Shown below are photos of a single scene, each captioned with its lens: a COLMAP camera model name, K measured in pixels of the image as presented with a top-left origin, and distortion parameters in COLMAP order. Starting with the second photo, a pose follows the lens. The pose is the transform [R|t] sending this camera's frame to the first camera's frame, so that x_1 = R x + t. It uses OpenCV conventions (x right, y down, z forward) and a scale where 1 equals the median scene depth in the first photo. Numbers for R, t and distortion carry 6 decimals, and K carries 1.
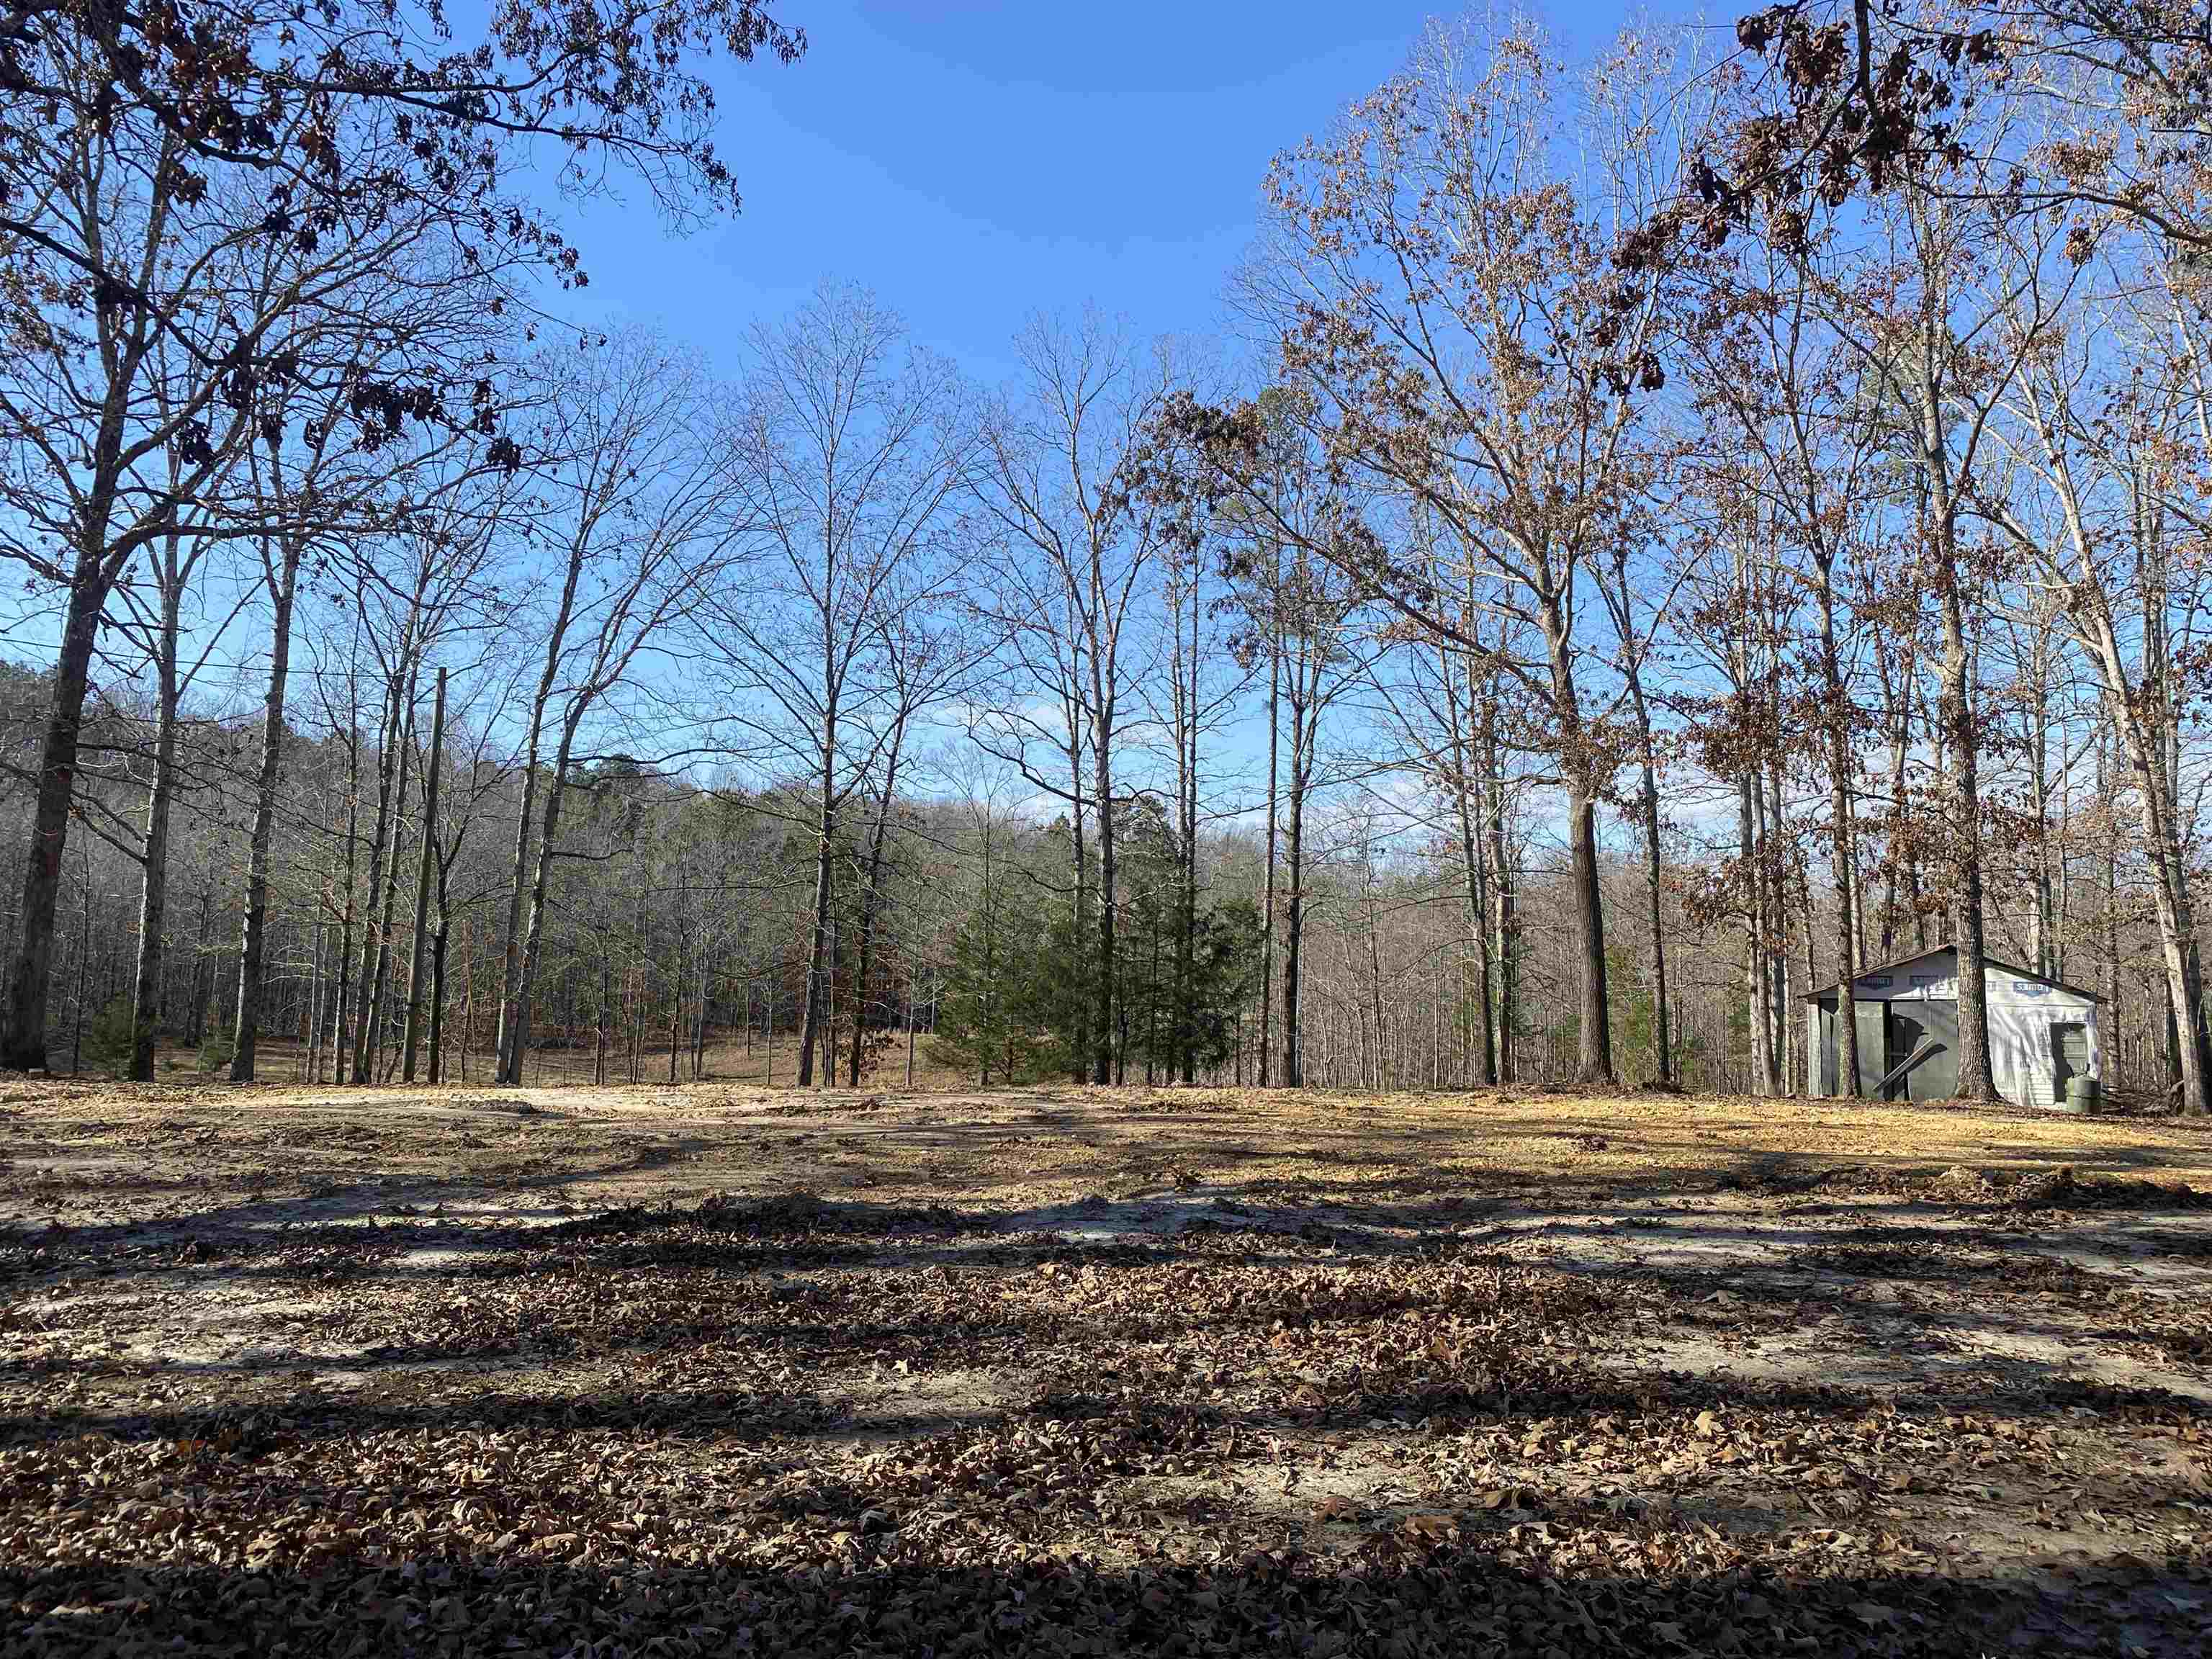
lens RADIAL K [[1680.3, 0, 1100.9], [0, 1680.3, 812.4], [0, 0, 1]] dist [0.041729, -0.042727]
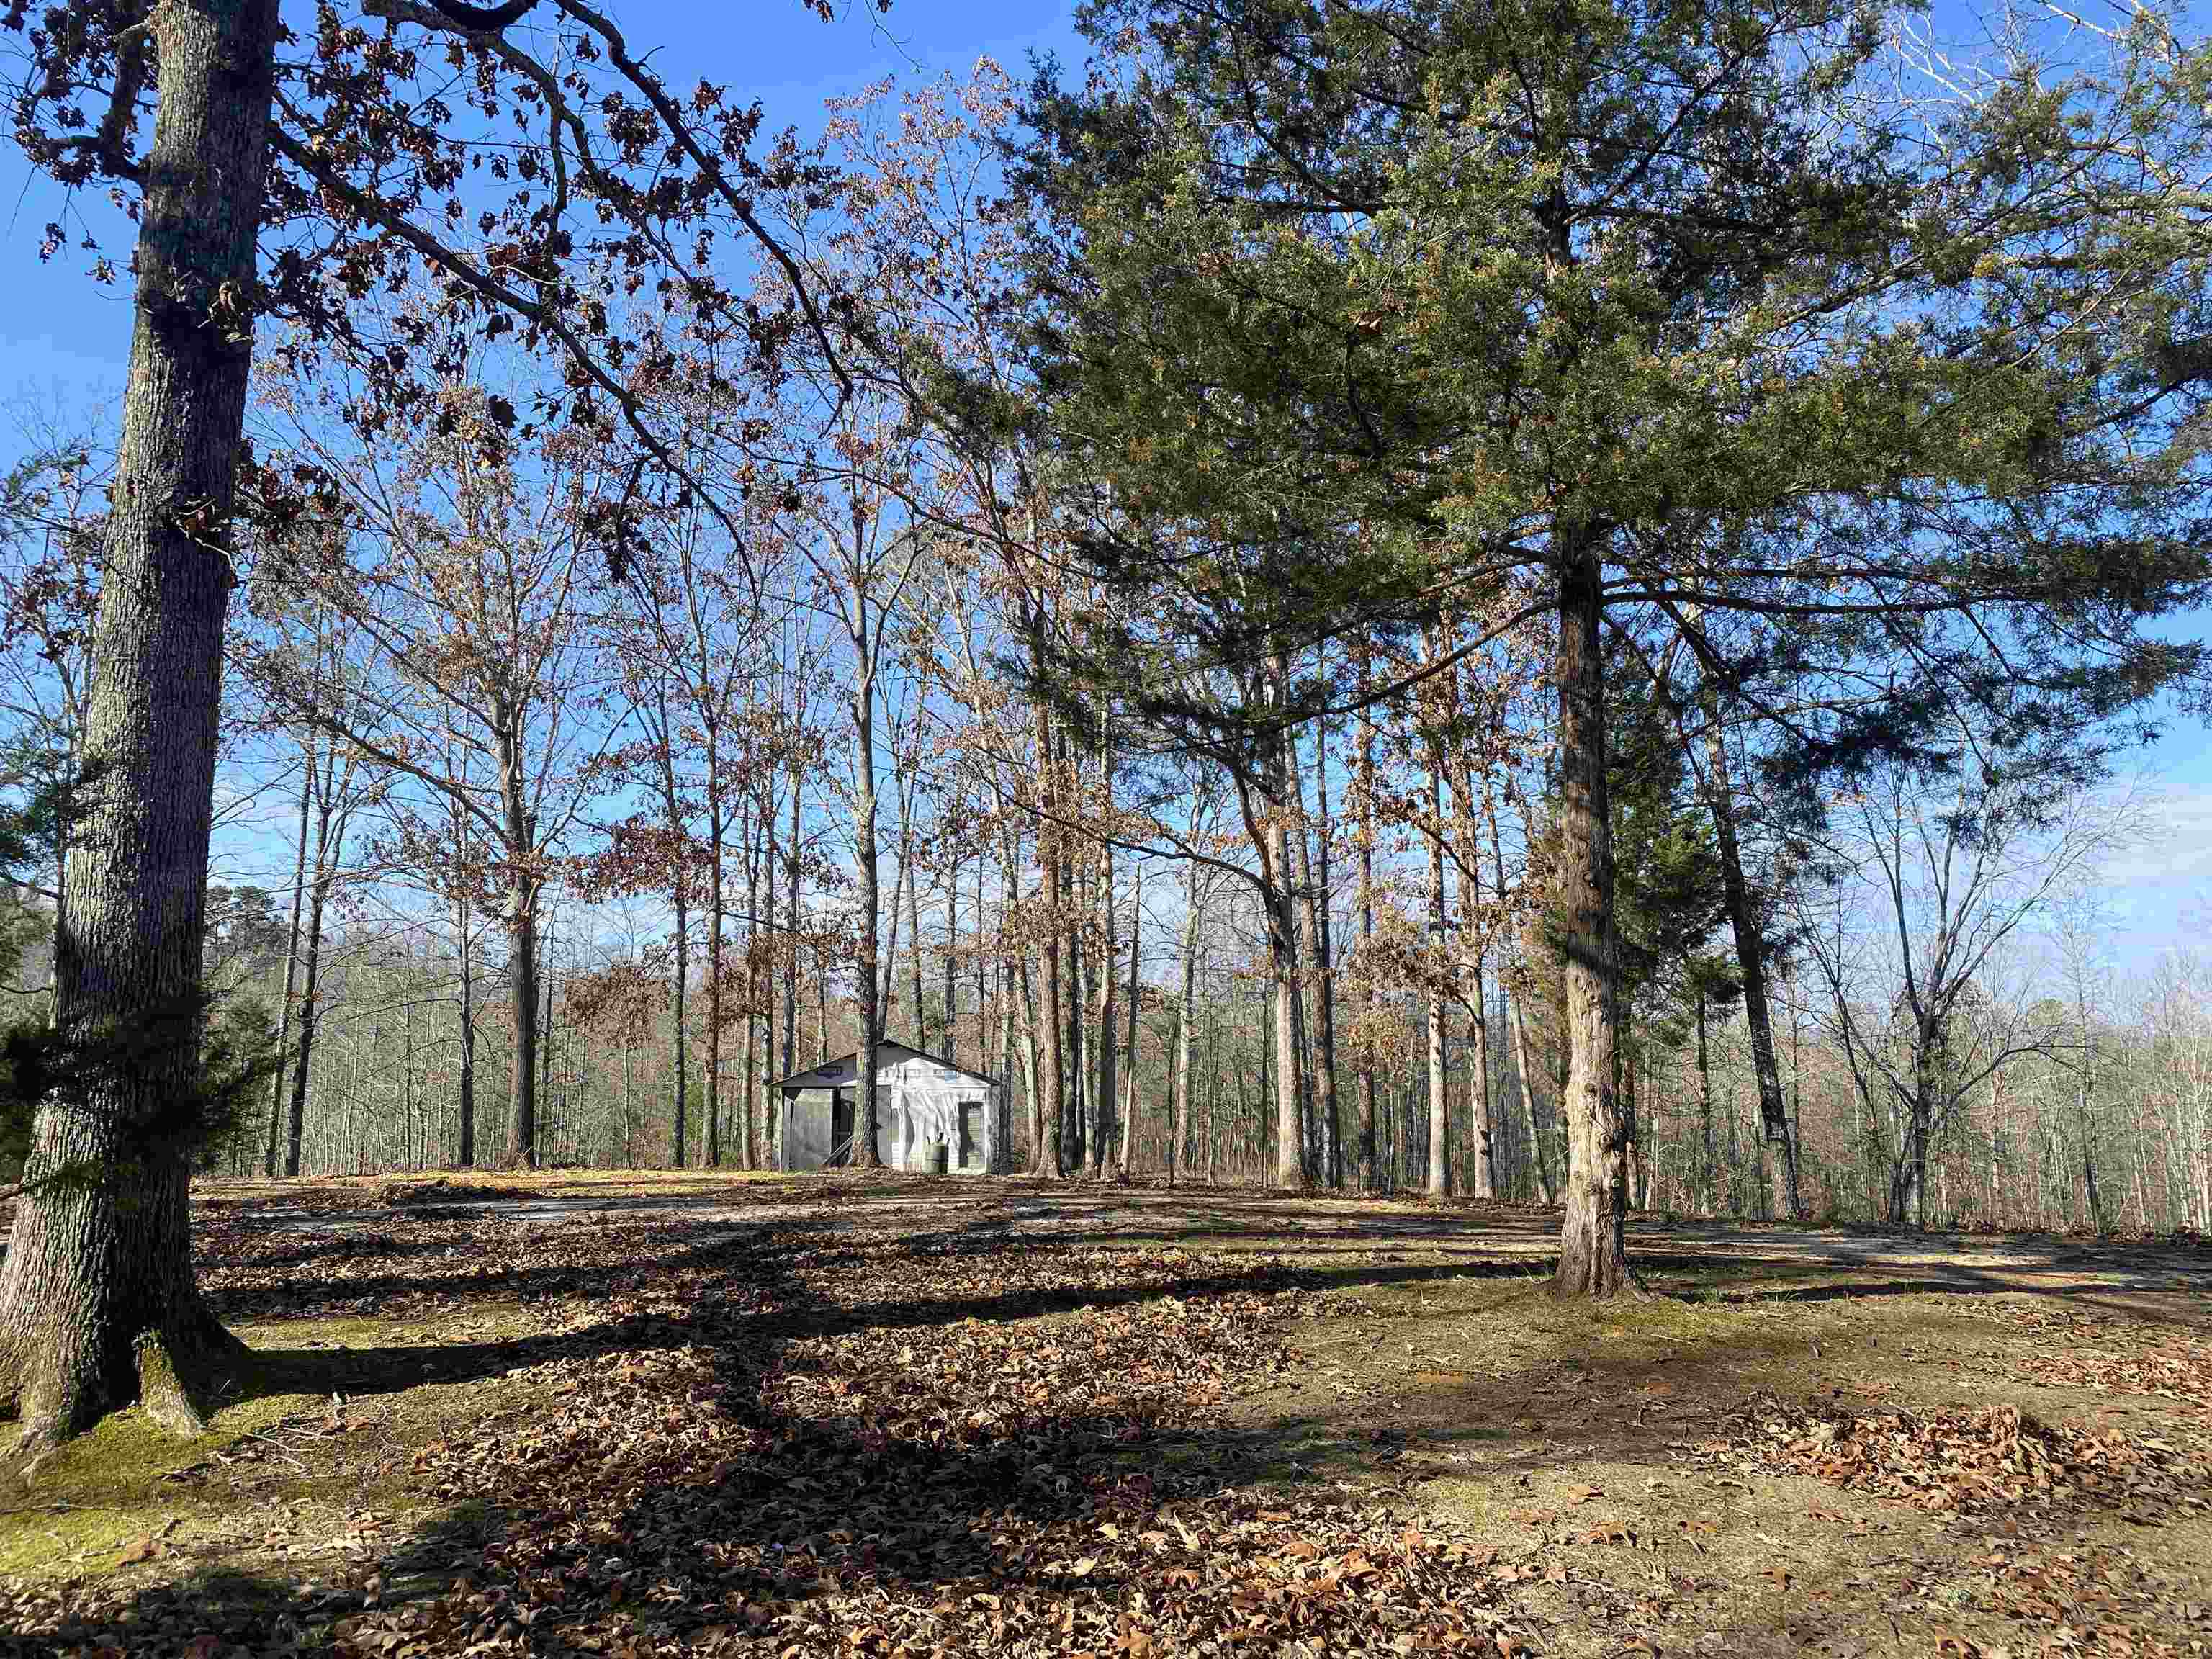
lens RADIAL K [[1680.3, 0, 1100.9], [0, 1680.3, 812.4], [0, 0, 1]] dist [0.041729, -0.042727]
pose [[0.887238, 0.052996, 0.458257, 0.080659], [-0.025755, 0.997520, -0.065496, -0.007883], [-0.460592, 0.046308, 0.886403, -0.134694]]
